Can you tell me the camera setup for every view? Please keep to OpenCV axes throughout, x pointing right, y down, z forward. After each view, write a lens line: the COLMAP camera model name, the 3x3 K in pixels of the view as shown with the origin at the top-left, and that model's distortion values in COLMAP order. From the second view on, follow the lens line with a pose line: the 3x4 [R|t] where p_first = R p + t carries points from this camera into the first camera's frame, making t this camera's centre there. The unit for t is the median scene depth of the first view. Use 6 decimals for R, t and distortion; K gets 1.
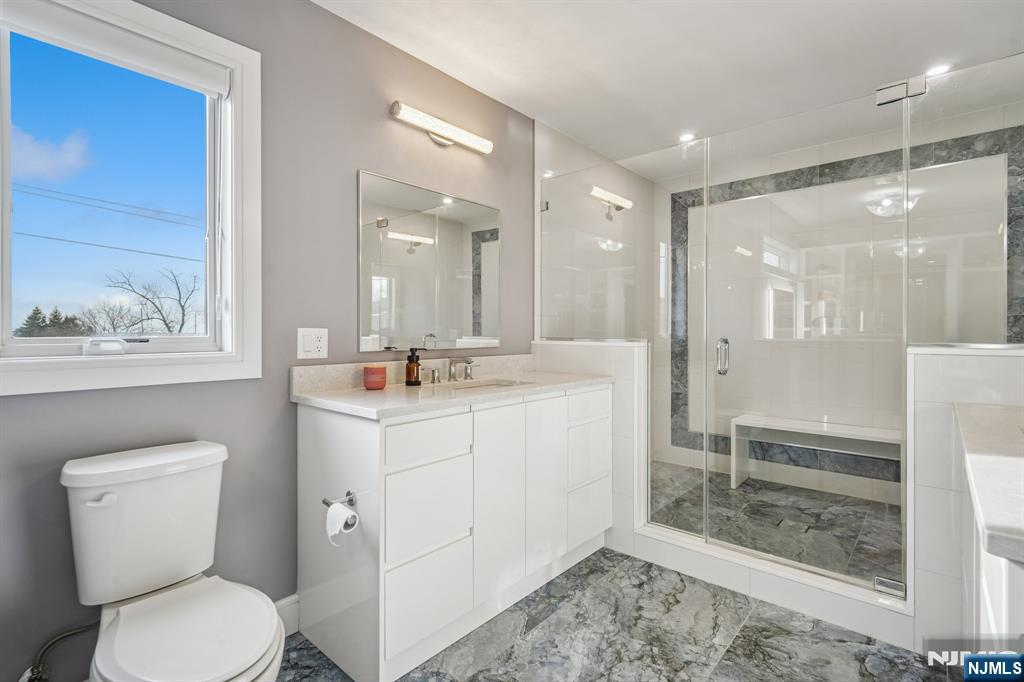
lens RADIAL K [[479.8, 0, 513.8], [0, 479.8, 336.3], [0, 0, 1]] dist [-0.002756, 0.000374]
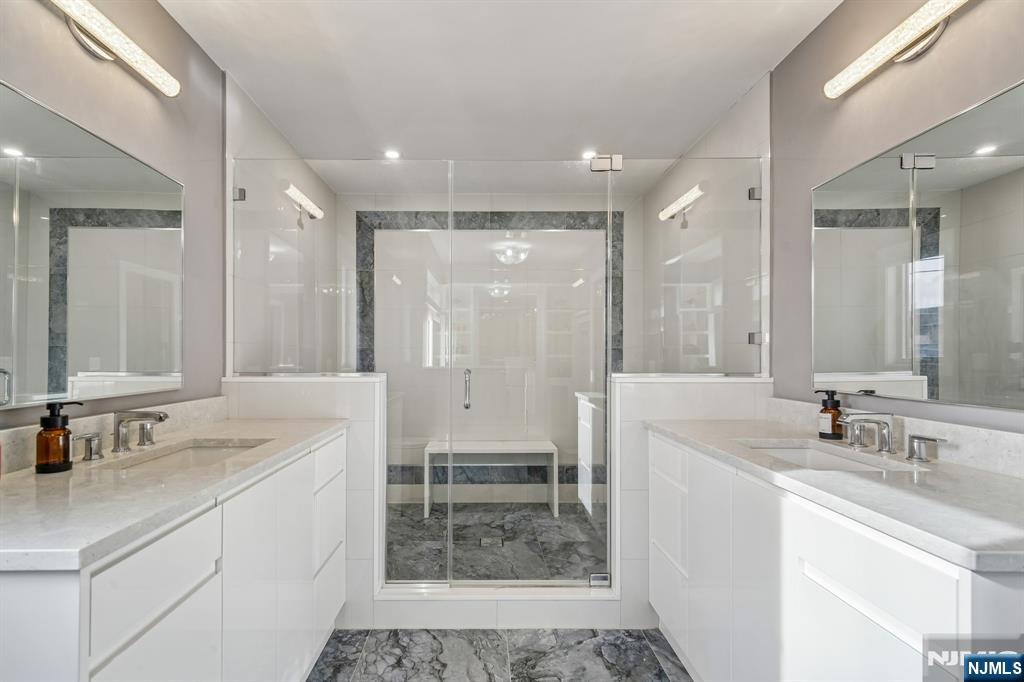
lens RADIAL K [[489.1, 0, 482.4], [0, 489.1, 355.5], [0, 0, 1]] dist [0.011828, -0.000239]
pose [[0.749626, 0.000533, 0.661861, -0.159449], [0.004497, 0.999972, -0.005898, -0.017366], [-0.661846, 0.007398, 0.749603, 0.188200]]
